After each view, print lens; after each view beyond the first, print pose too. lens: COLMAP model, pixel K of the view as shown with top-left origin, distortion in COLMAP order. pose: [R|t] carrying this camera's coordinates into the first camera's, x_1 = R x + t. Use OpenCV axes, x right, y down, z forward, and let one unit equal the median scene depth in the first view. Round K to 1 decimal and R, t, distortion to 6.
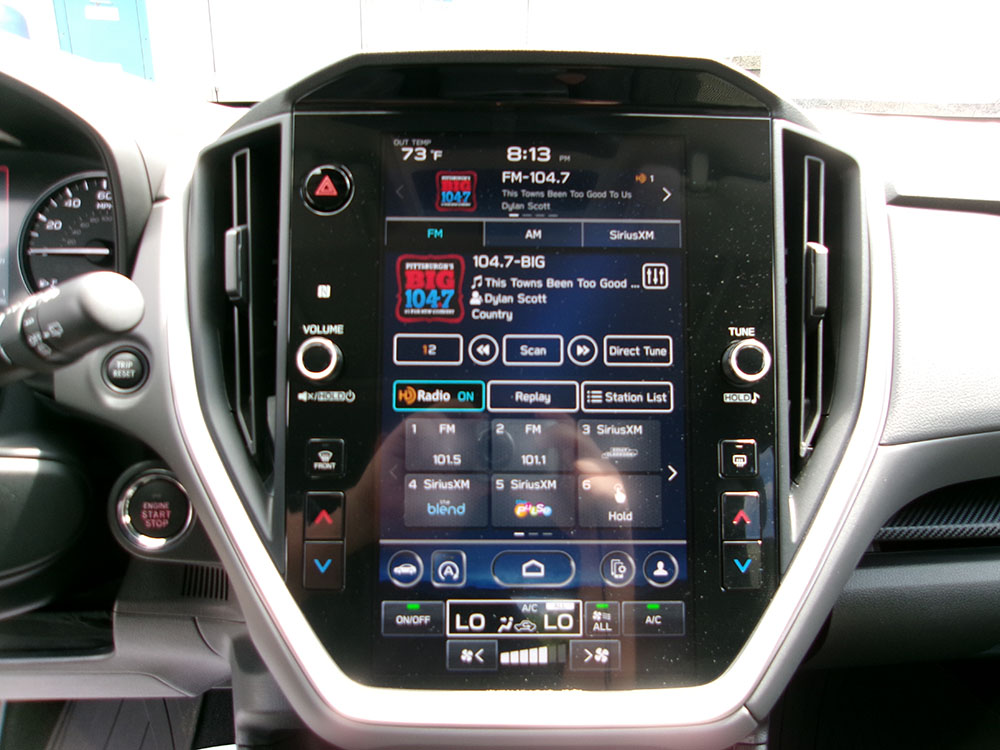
lens RADIAL K [[788.6, 0, 500.0], [0, 788.6, 375.0], [0, 0, 1]] dist [-0.014399, 0.007603]
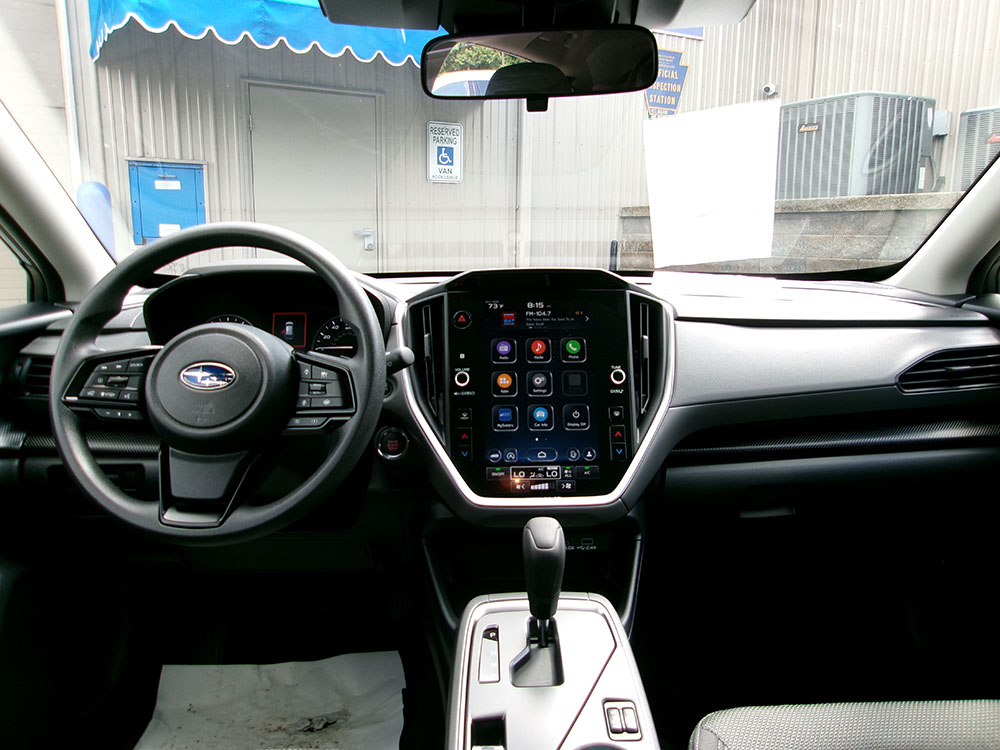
lens RADIAL K [[762.9, 0, 480.5], [0, 762.9, 377.3], [0, 0, 1]] dist [0.004033, 0.000399]
pose [[0.999751, -0.020001, -0.009915, -0.136548], [0.018273, 0.988326, -0.151254, 0.373119], [0.012825, 0.151036, 0.988445, -1.623543]]
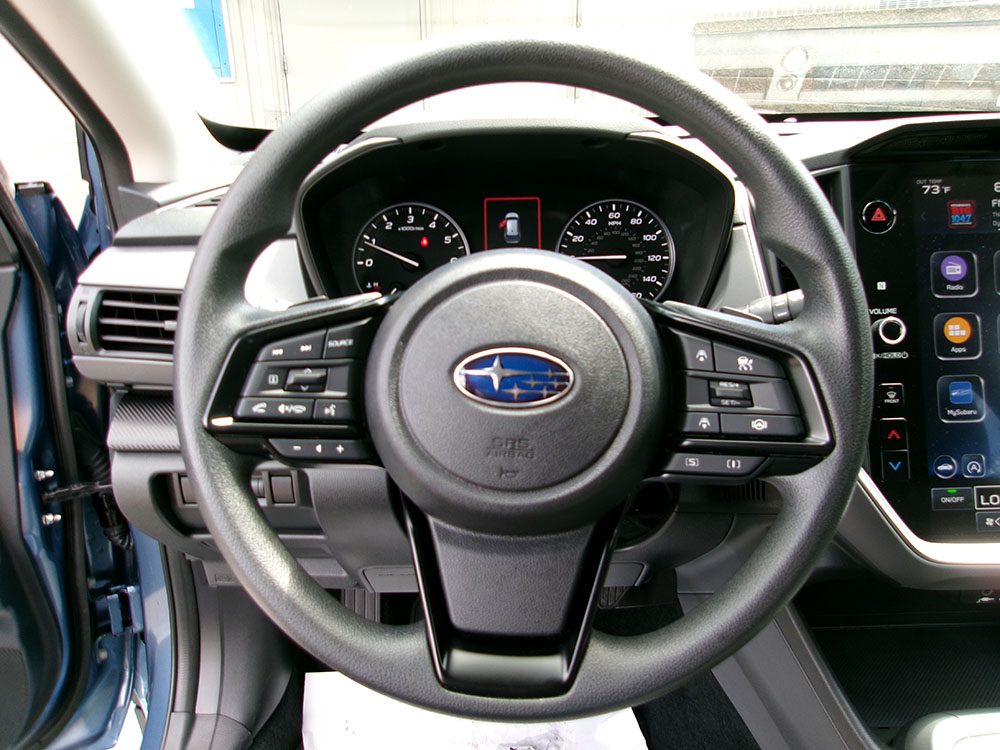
lens RADIAL K [[788.6, 0, 500.0], [0, 788.6, 375.0], [0, 0, 1]] dist [-0.014399, 0.007603]
pose [[0.999241, -0.031620, -0.022737, -0.933750], [0.032601, 0.998494, 0.044131, -0.026378], [0.021307, -0.044838, 0.998767, -0.523342]]
